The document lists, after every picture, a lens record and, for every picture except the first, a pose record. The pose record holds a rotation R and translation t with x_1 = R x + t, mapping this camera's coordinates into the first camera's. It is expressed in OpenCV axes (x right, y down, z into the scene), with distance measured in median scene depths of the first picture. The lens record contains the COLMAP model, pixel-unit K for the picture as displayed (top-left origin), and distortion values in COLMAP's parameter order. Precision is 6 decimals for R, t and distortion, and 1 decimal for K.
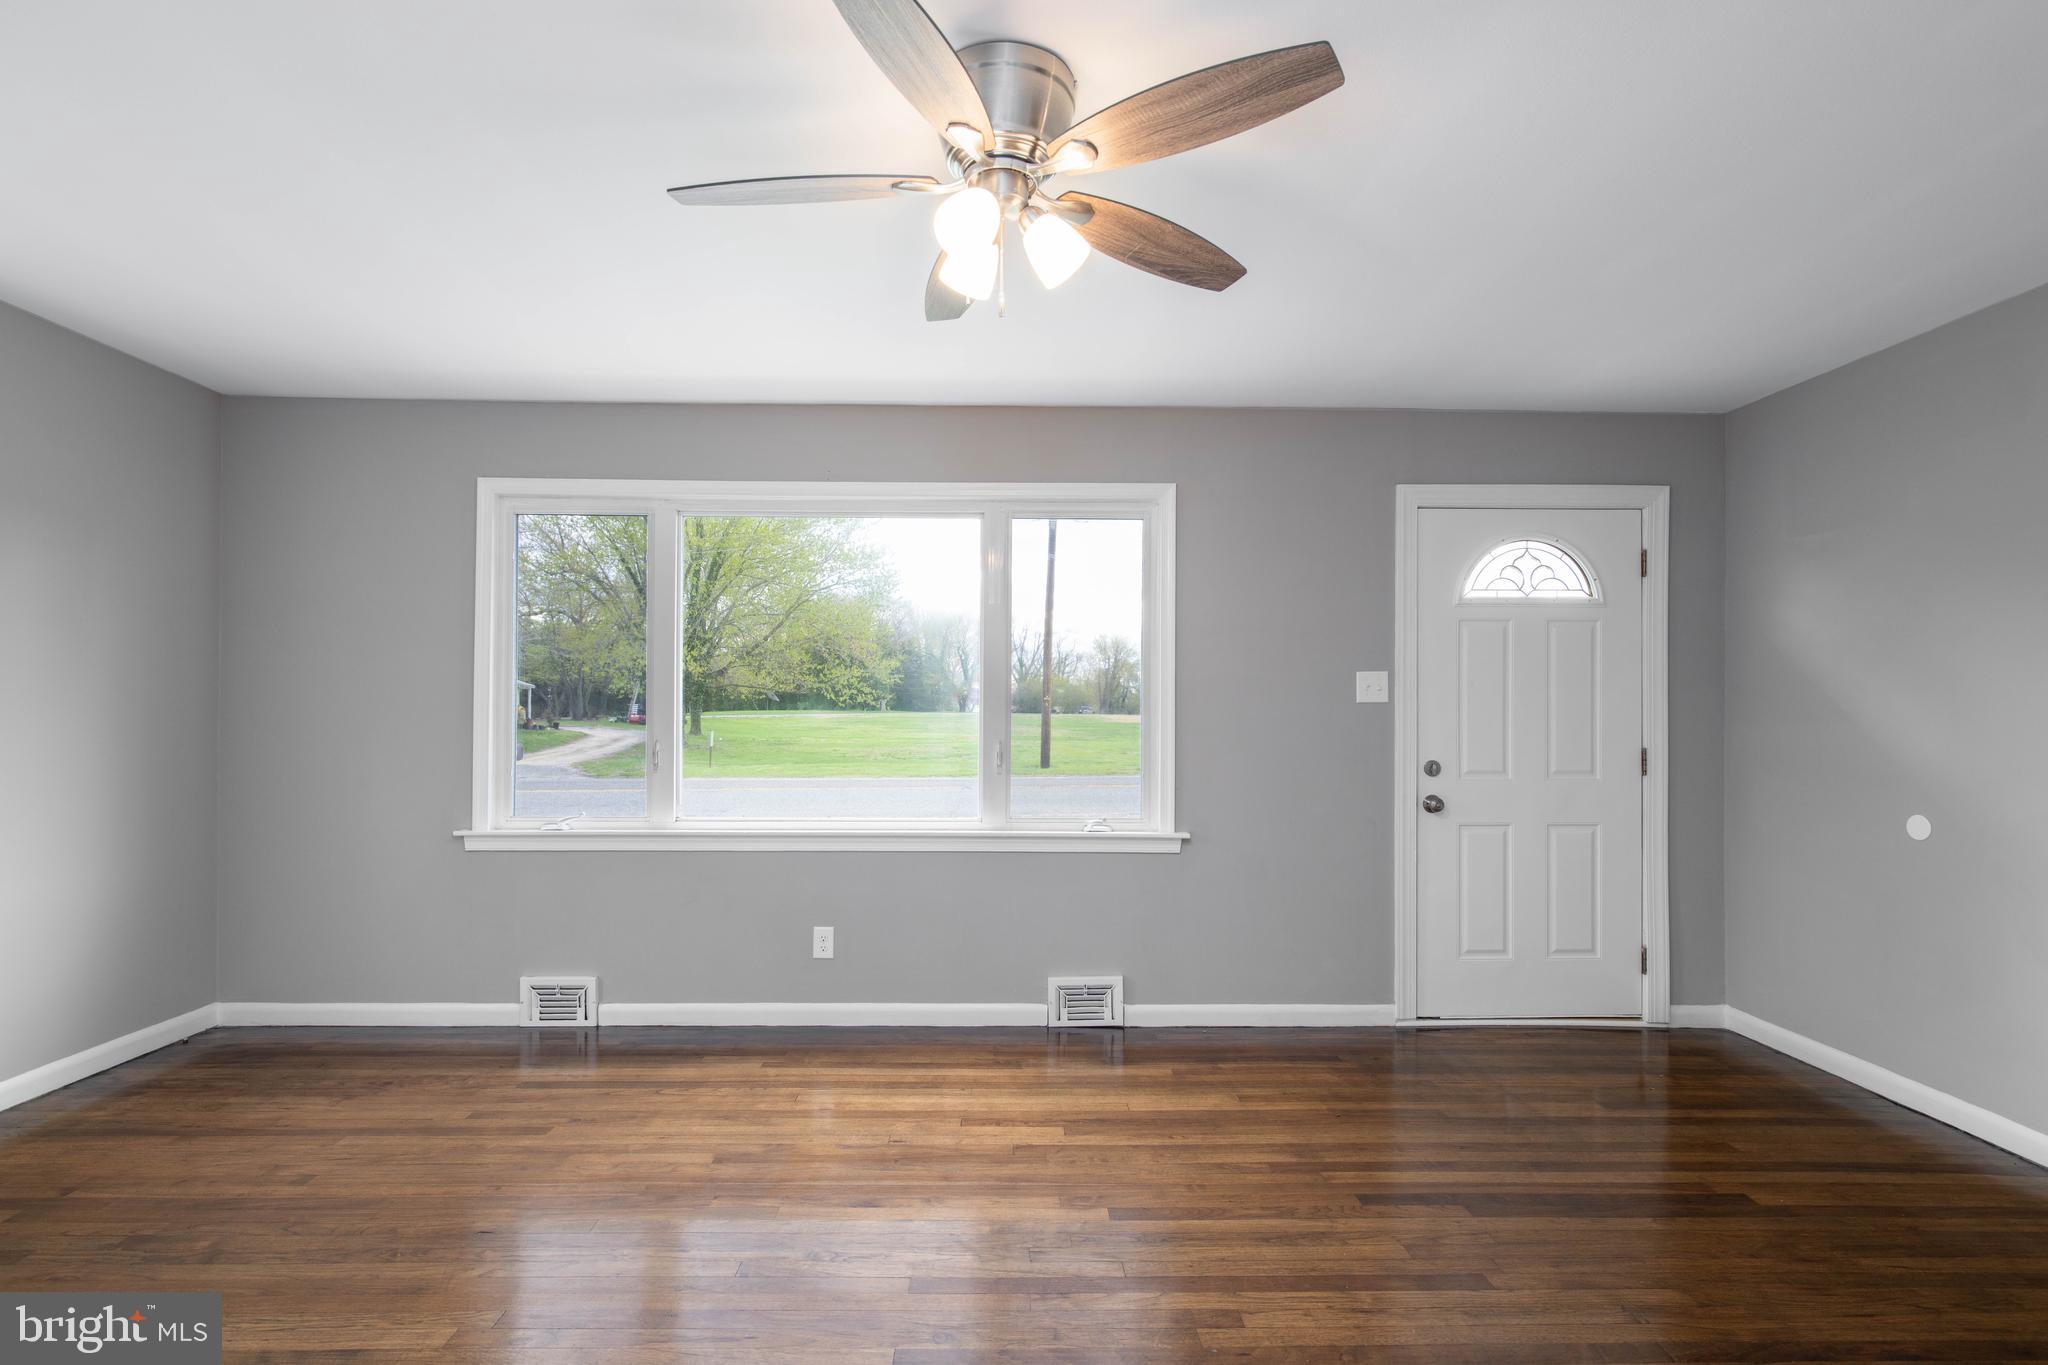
lens RADIAL K [[986.4, 0, 1020.2], [0, 986.4, 708.8], [0, 0, 1]] dist [-0.001522, -0.000171]
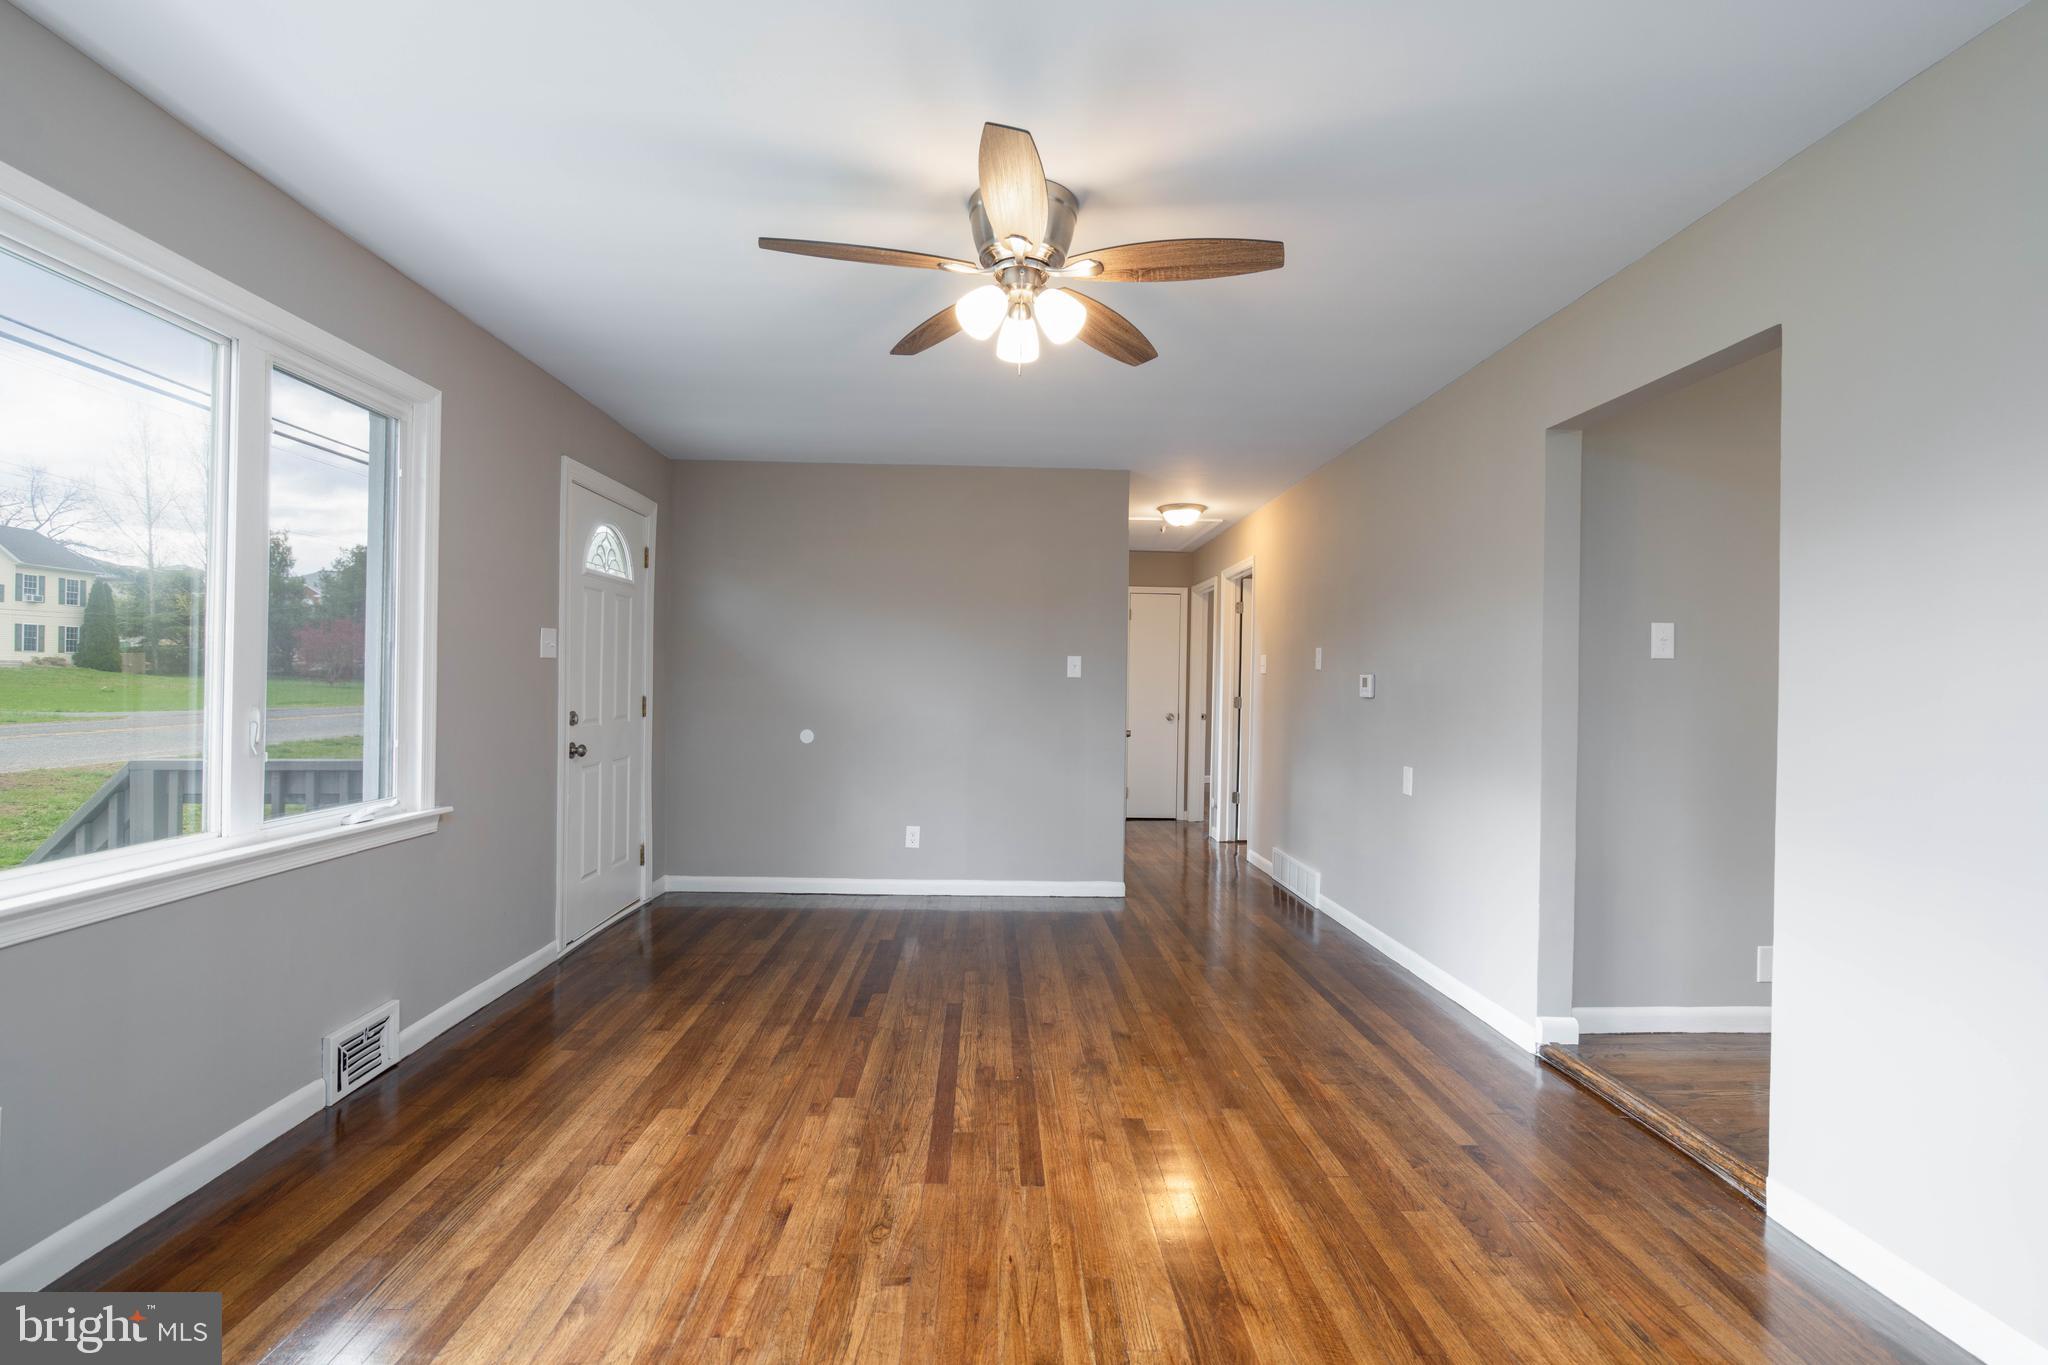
lens RADIAL K [[940.3, 0, 1020.4], [0, 940.3, 686.9], [0, 0, 1]] dist [0.000544, 0.000657]
pose [[-0.021702, -0.010793, 0.999706, -0.695814], [-0.019390, 0.999758, 0.010373, 0.004102], [-0.999576, -0.019159, -0.021907, 0.555199]]
